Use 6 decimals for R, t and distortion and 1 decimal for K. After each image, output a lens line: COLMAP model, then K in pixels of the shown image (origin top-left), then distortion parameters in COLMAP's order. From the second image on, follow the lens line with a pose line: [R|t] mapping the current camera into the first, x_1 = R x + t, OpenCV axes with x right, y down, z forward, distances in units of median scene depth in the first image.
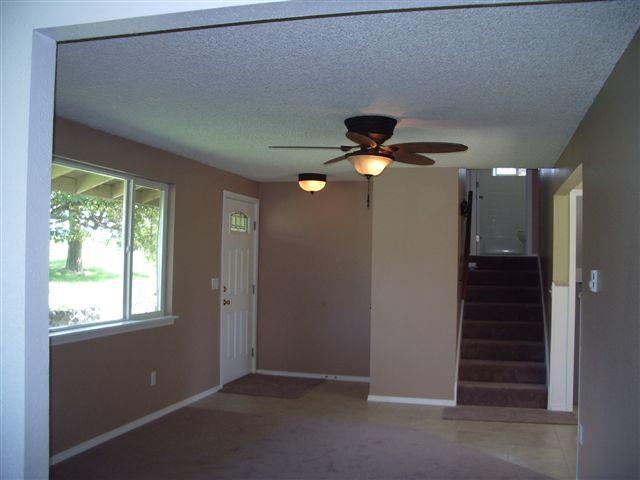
lens RADIAL K [[637.9, 0, 320.7], [0, 637.9, 228.2], [0, 0, 1]] dist [-0.214161, 0.154433]
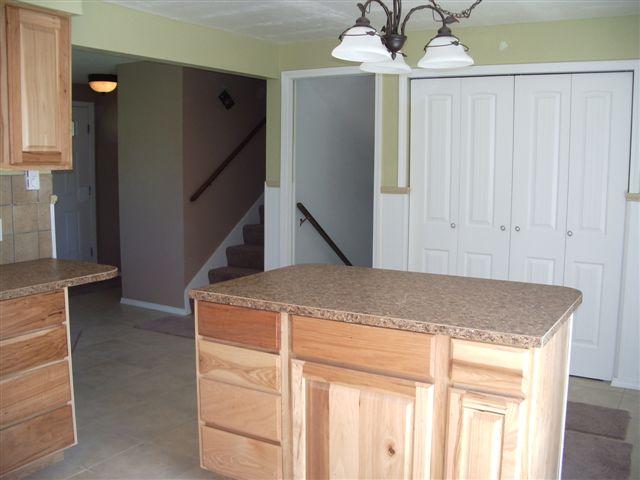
lens RADIAL K [[637.9, 0, 320.7], [0, 637.9, 228.2], [0, 0, 1]] dist [-0.214161, 0.154433]
pose [[0.967923, 0.012681, -0.250925, 0.597624], [0.024664, 0.989106, 0.145125, 0.021301], [0.250032, -0.146658, 0.957066, 0.147611]]
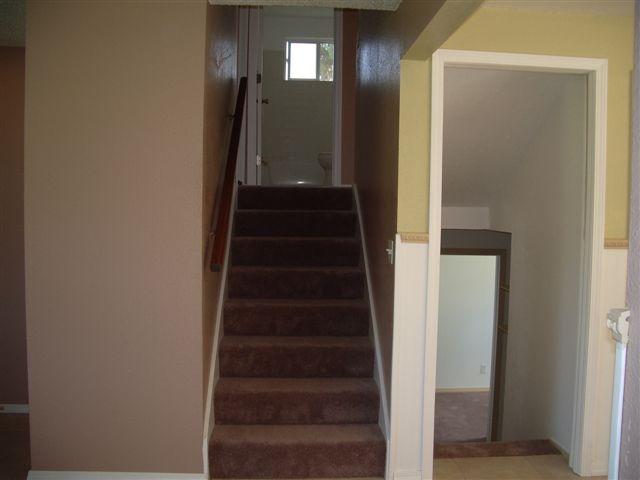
lens RADIAL K [[637.9, 0, 320.7], [0, 637.9, 228.2], [0, 0, 1]] dist [-0.214161, 0.154433]
pose [[0.949302, -0.019870, 0.313736, 0.140056], [-0.010484, 0.995444, 0.094767, 0.030913], [-0.314190, -0.093252, 0.944769, 0.480107]]
